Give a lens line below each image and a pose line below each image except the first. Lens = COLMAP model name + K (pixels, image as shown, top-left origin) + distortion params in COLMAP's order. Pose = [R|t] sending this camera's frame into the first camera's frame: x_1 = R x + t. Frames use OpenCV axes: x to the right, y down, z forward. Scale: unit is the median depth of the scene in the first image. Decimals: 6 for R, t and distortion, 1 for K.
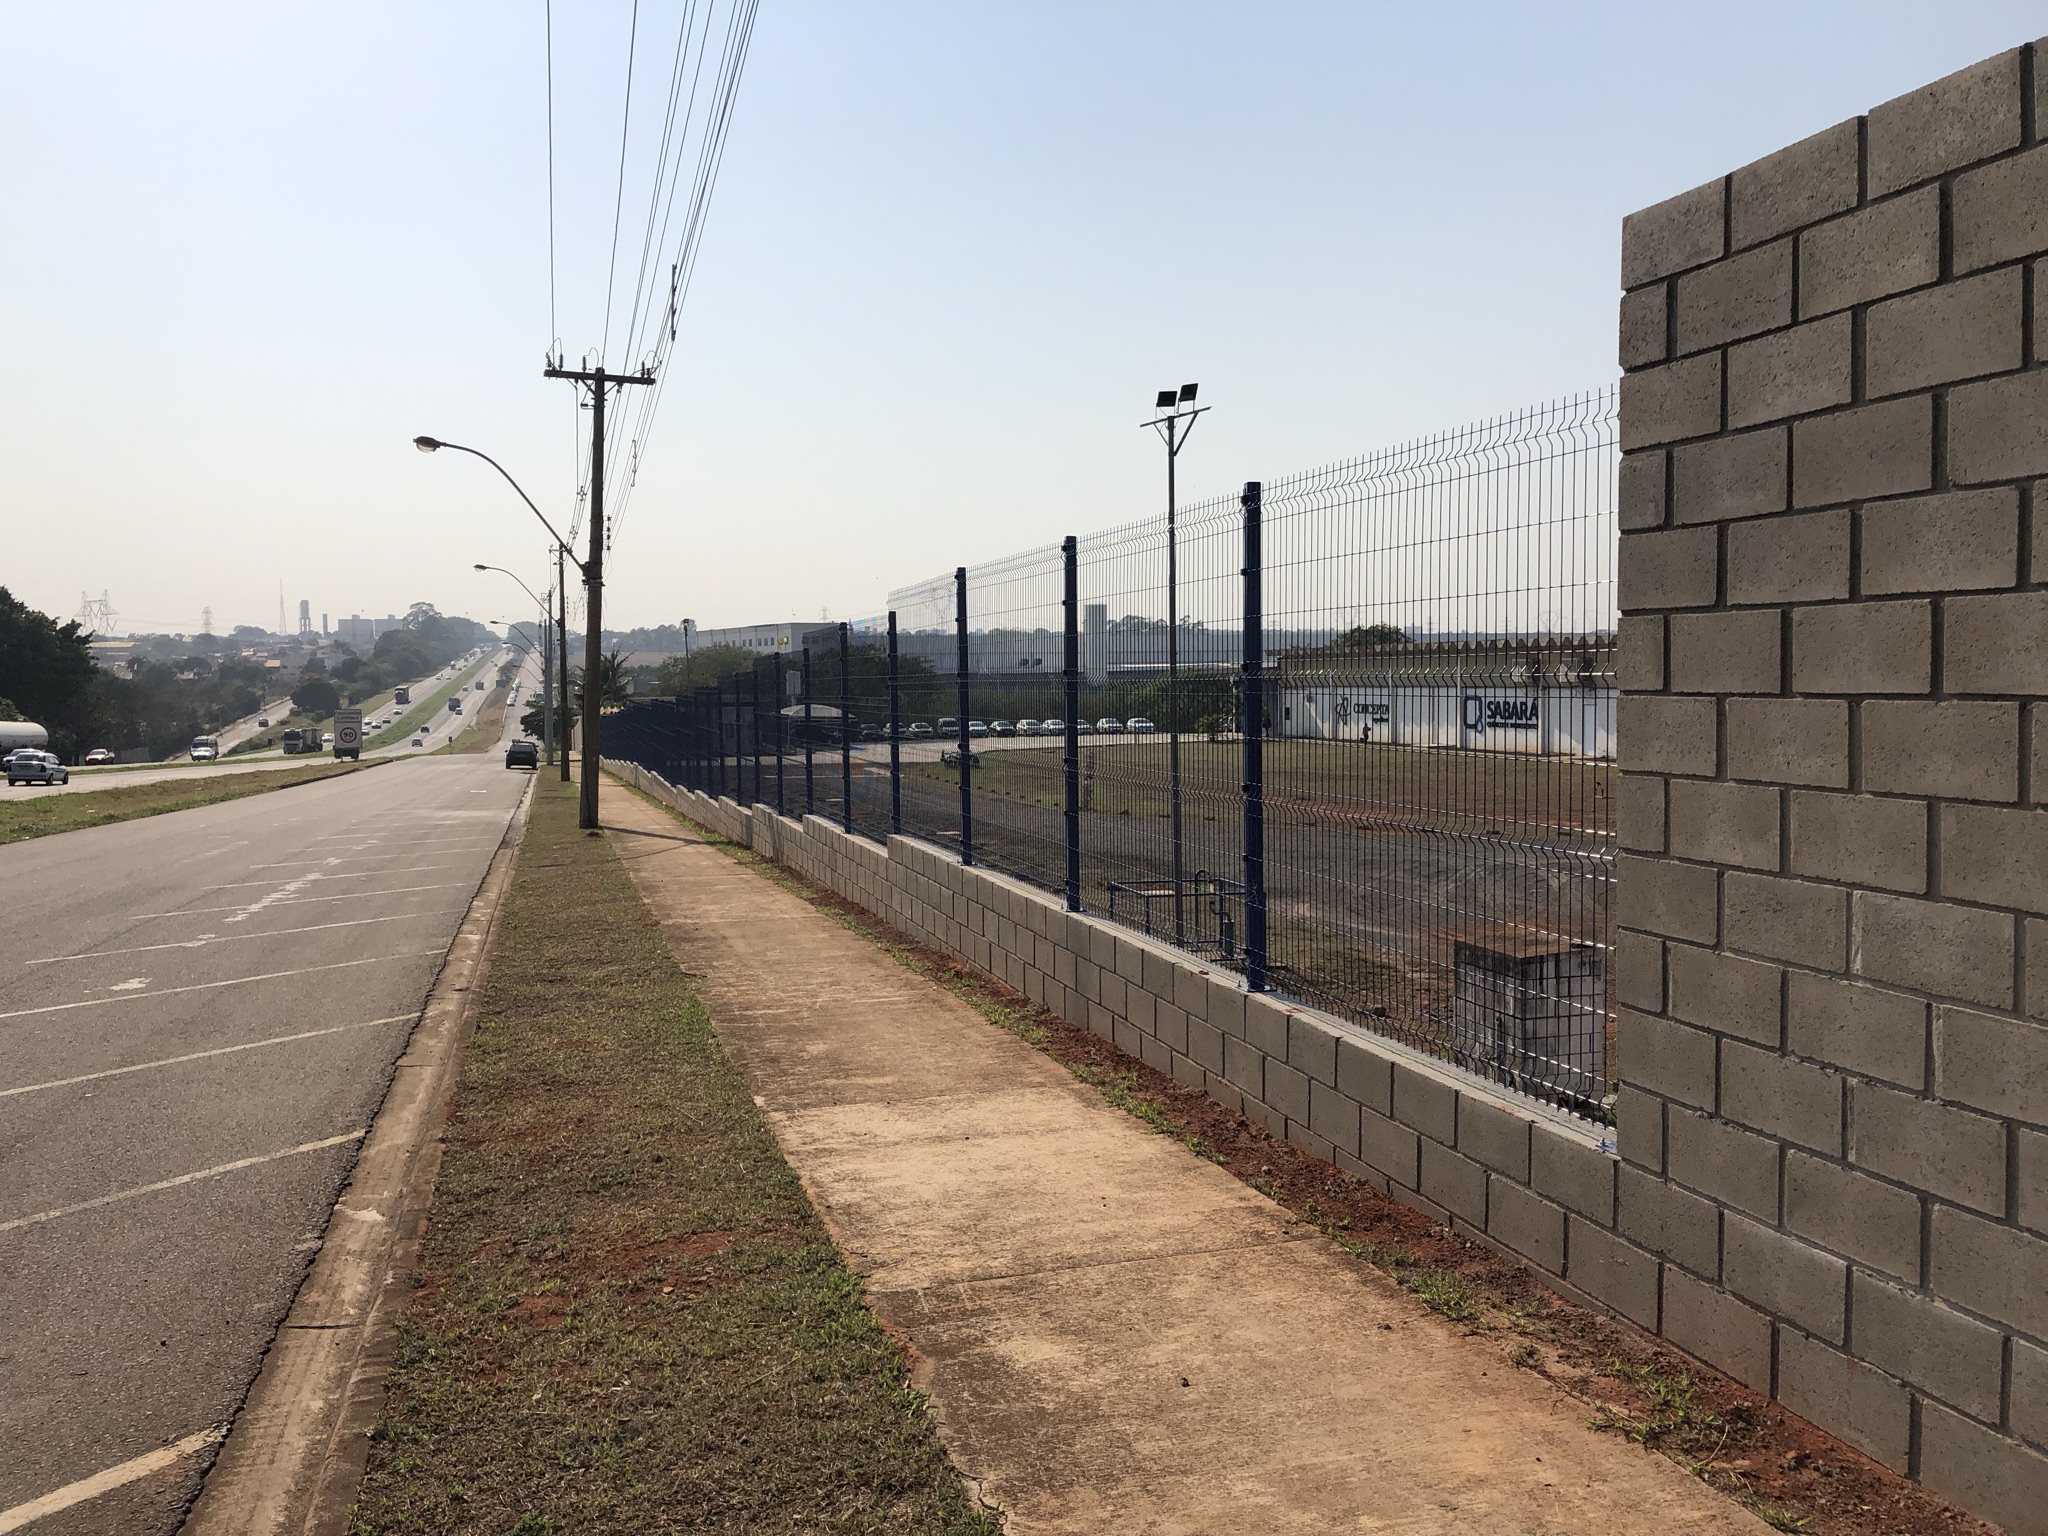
lens RADIAL K [[1678.4, 0, 1024.0], [0, 1678.4, 768.0], [0, 0, 1]] dist [0.013430, -0.006713]
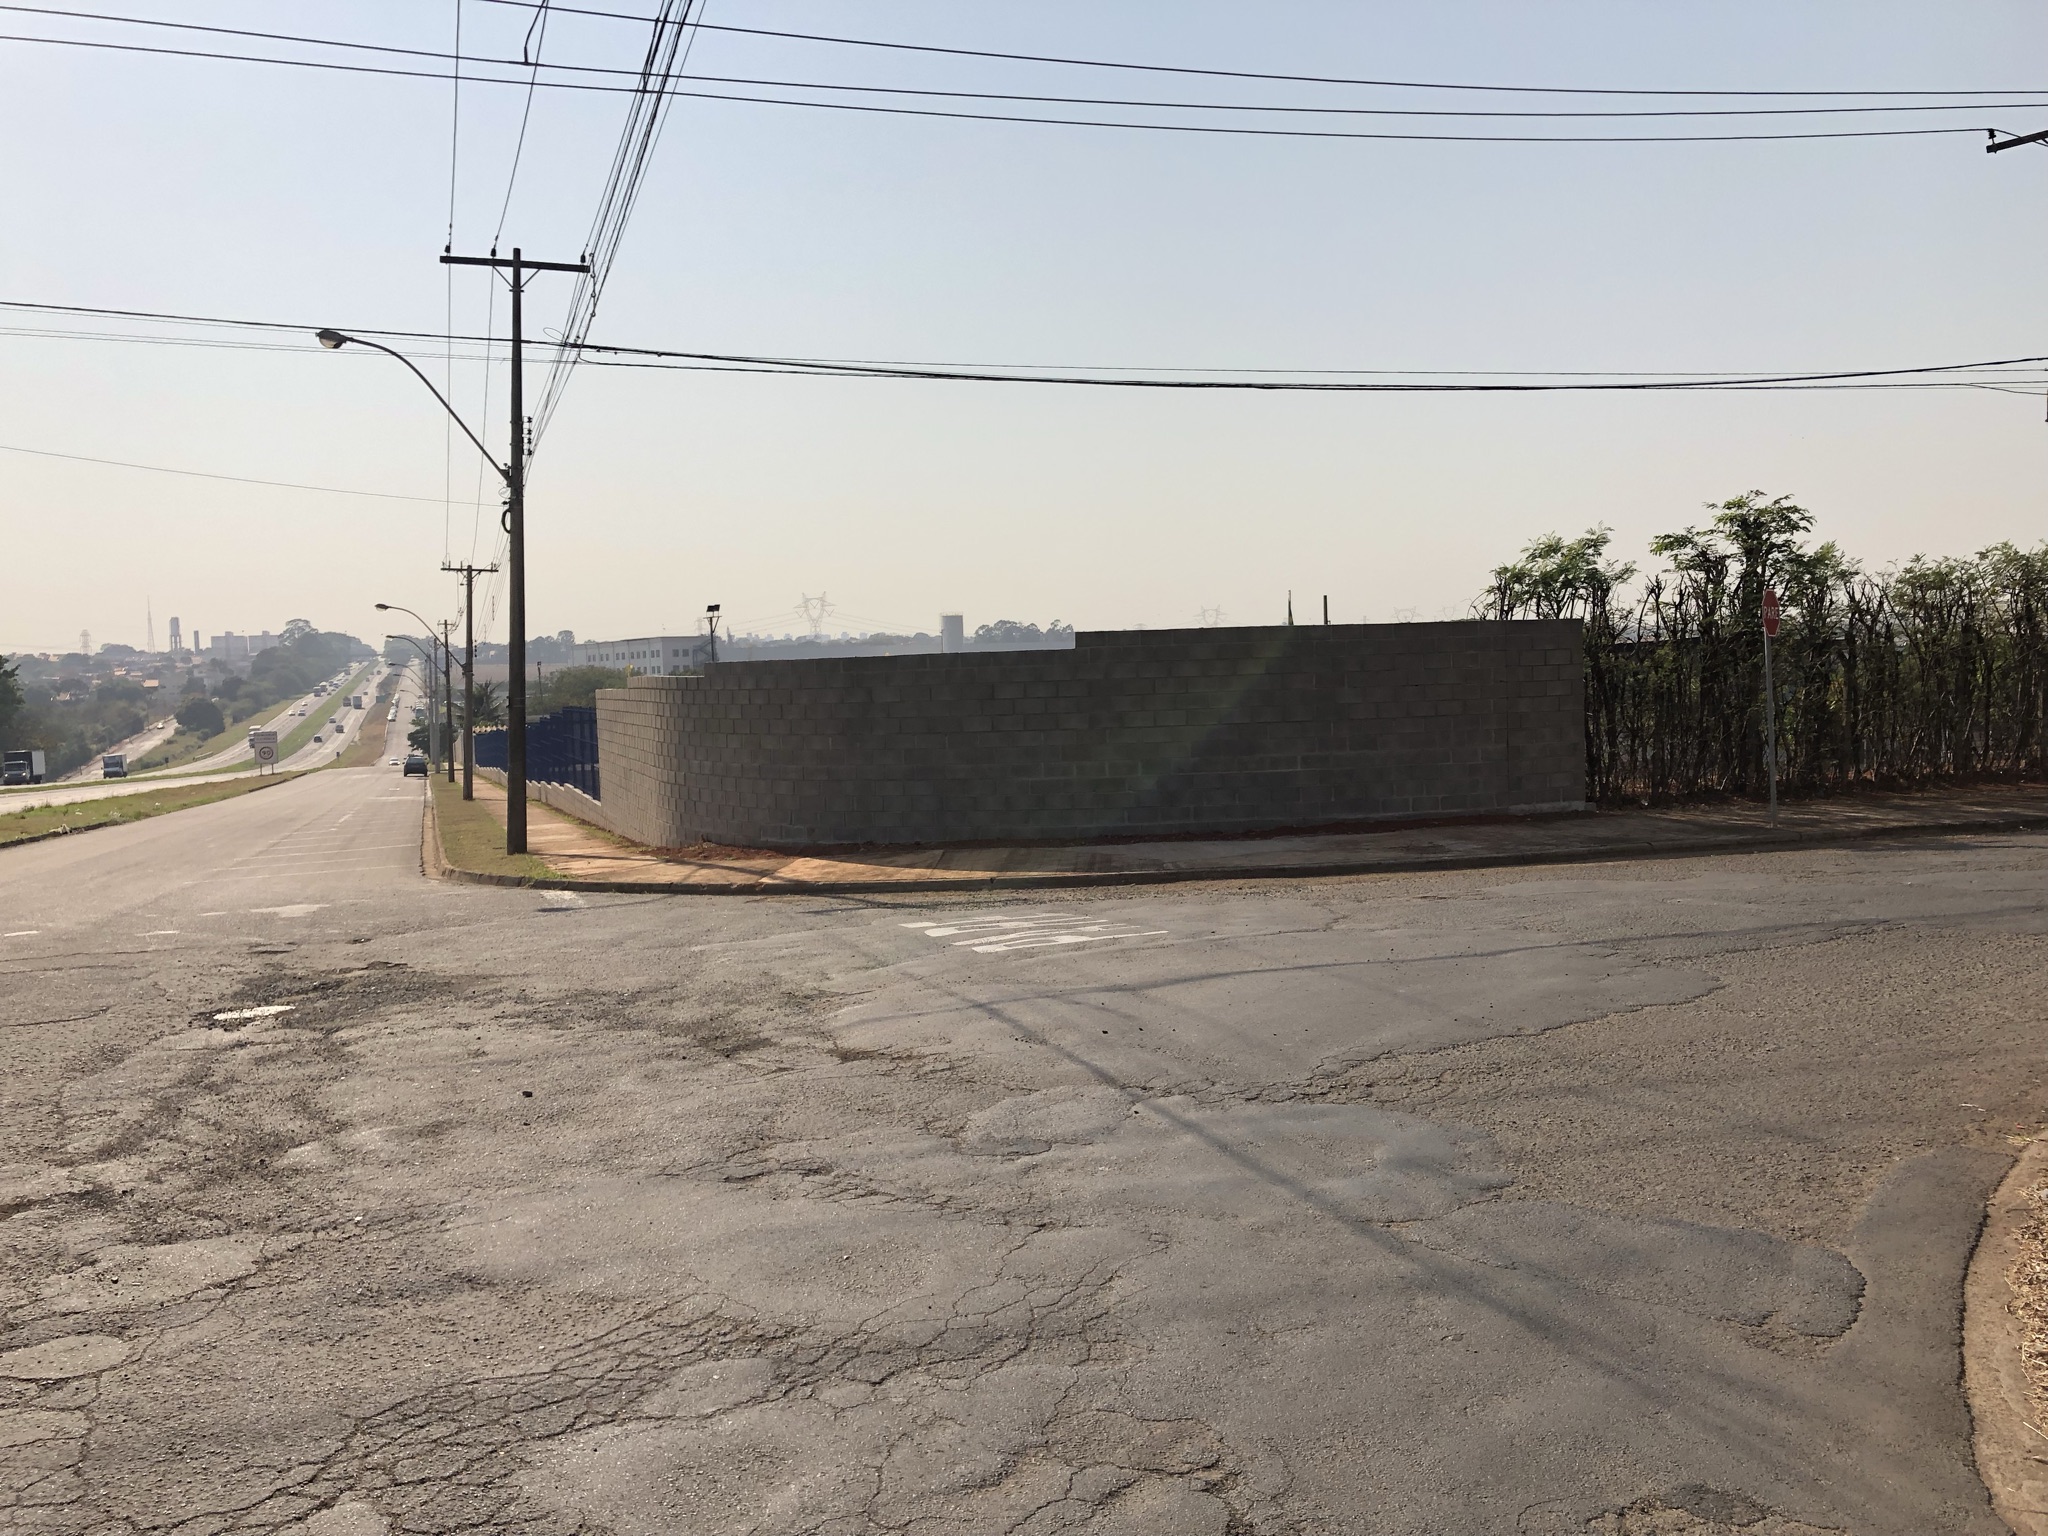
lens RADIAL K [[1689.8, 0, 983.6], [0, 1689.8, 767.4], [0, 0, 1]] dist [0.031829, 0.001176]
pose [[0.998937, -0.021290, 0.040890, 0.162249], [0.021366, 0.999771, -0.001433, 0.008873], [-0.040850, 0.002305, 0.999163, -0.622292]]
